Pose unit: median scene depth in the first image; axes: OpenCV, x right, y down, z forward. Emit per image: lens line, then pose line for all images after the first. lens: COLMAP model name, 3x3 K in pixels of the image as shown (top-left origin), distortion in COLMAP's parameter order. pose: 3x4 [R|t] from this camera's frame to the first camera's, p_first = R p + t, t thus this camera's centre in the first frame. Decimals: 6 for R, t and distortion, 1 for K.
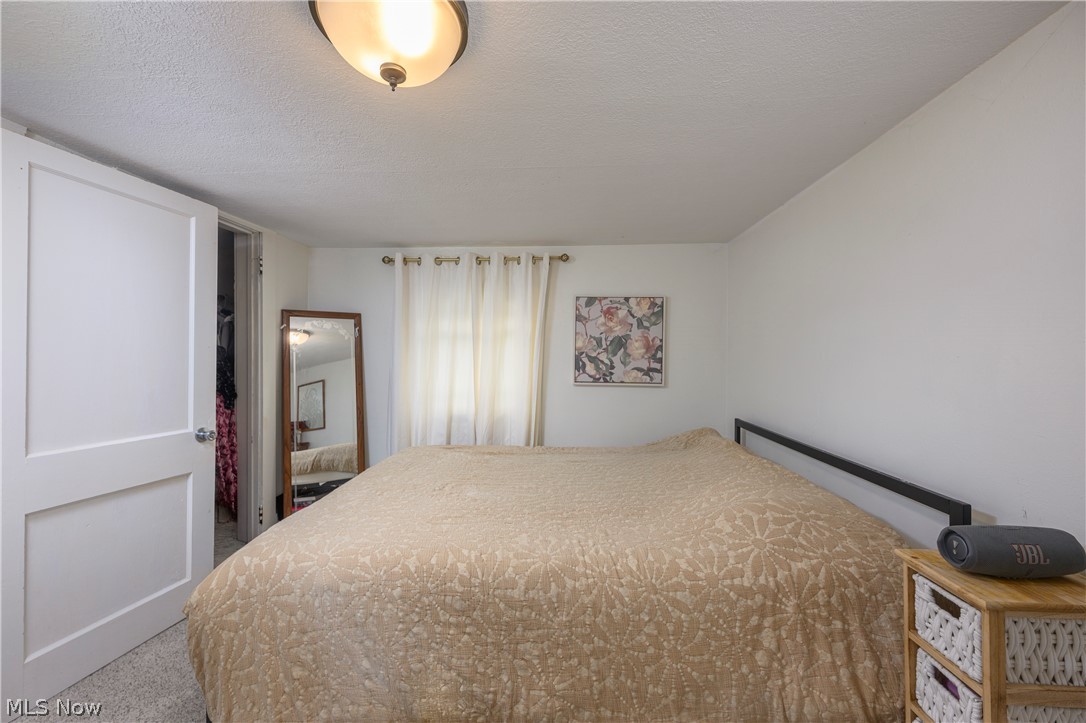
lens RADIAL K [[446.4, 0, 550.1], [0, 446.4, 358.6], [0, 0, 1]] dist [0.003195, -0.000024]
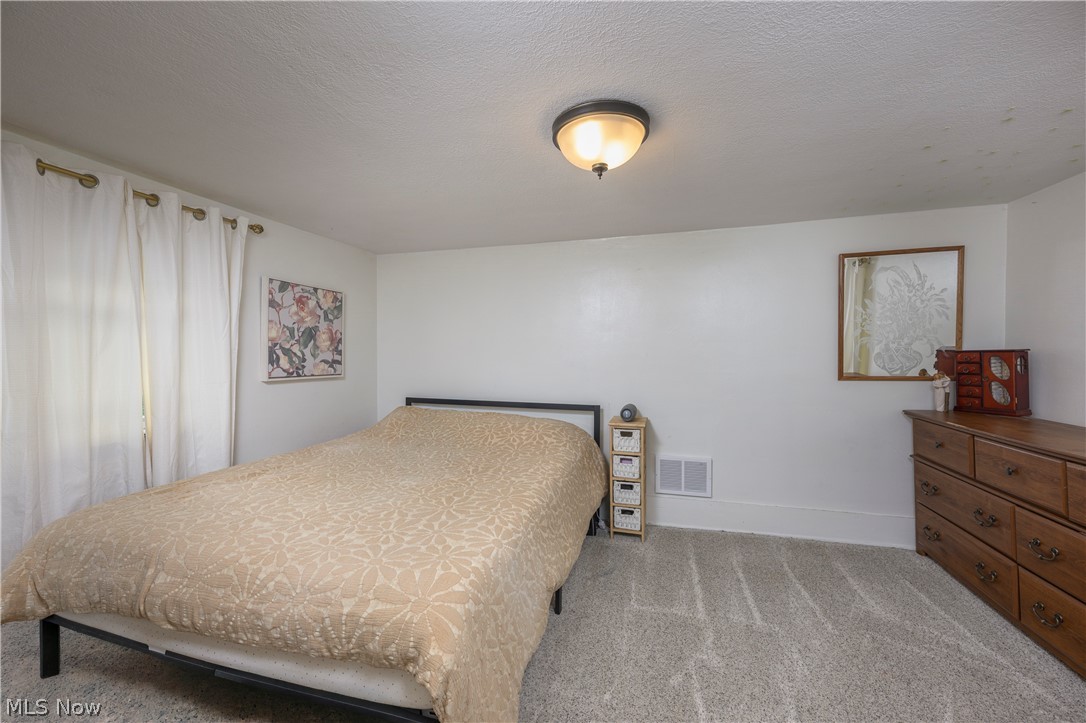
lens RADIAL K [[446.4, 0, 550.1], [0, 446.4, 358.6], [0, 0, 1]] dist [0.003195, -0.000024]
pose [[0.180499, -0.015536, 0.983452, -0.693969], [0.000347, 0.999876, 0.015731, 0.001777], [-0.983575, -0.002498, 0.180482, 0.320019]]
